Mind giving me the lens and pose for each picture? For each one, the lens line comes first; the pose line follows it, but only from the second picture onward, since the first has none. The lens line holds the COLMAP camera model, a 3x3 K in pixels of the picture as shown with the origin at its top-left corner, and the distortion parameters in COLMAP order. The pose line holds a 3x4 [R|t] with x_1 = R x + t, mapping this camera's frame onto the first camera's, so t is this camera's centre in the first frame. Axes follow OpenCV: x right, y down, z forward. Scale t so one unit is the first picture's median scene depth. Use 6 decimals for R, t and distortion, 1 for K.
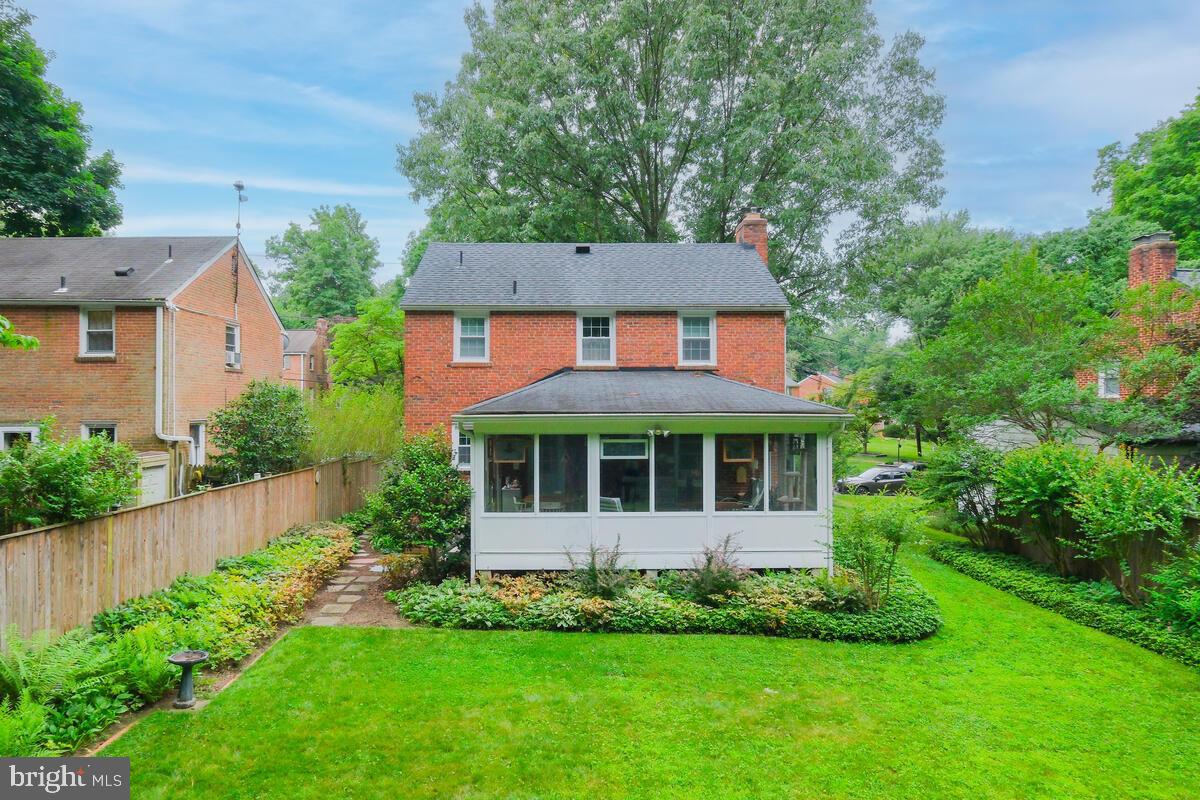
lens RADIAL K [[542.1, 0, 600.0], [0, 542.1, 400.0], [0, 0, 1]] dist [0.002595, 0.000547]
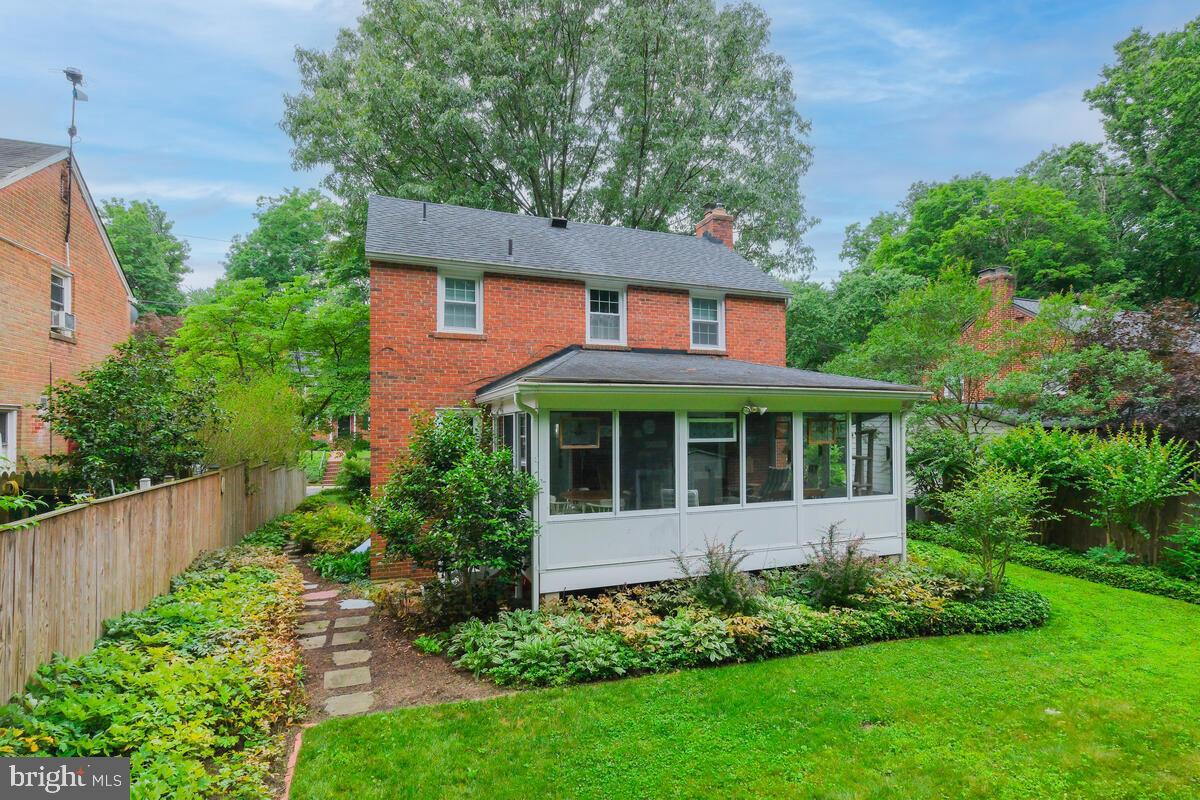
lens RADIAL K [[492.3, 0, 600.4], [0, 492.3, 413.6], [0, 0, 1]] dist [0.001848, 0.000022]
pose [[0.955756, 0.004180, 0.294132, -0.334837], [-0.004001, 0.999991, -0.001212, 0.065322], [-0.294134, -0.000018, 0.955764, 0.319966]]
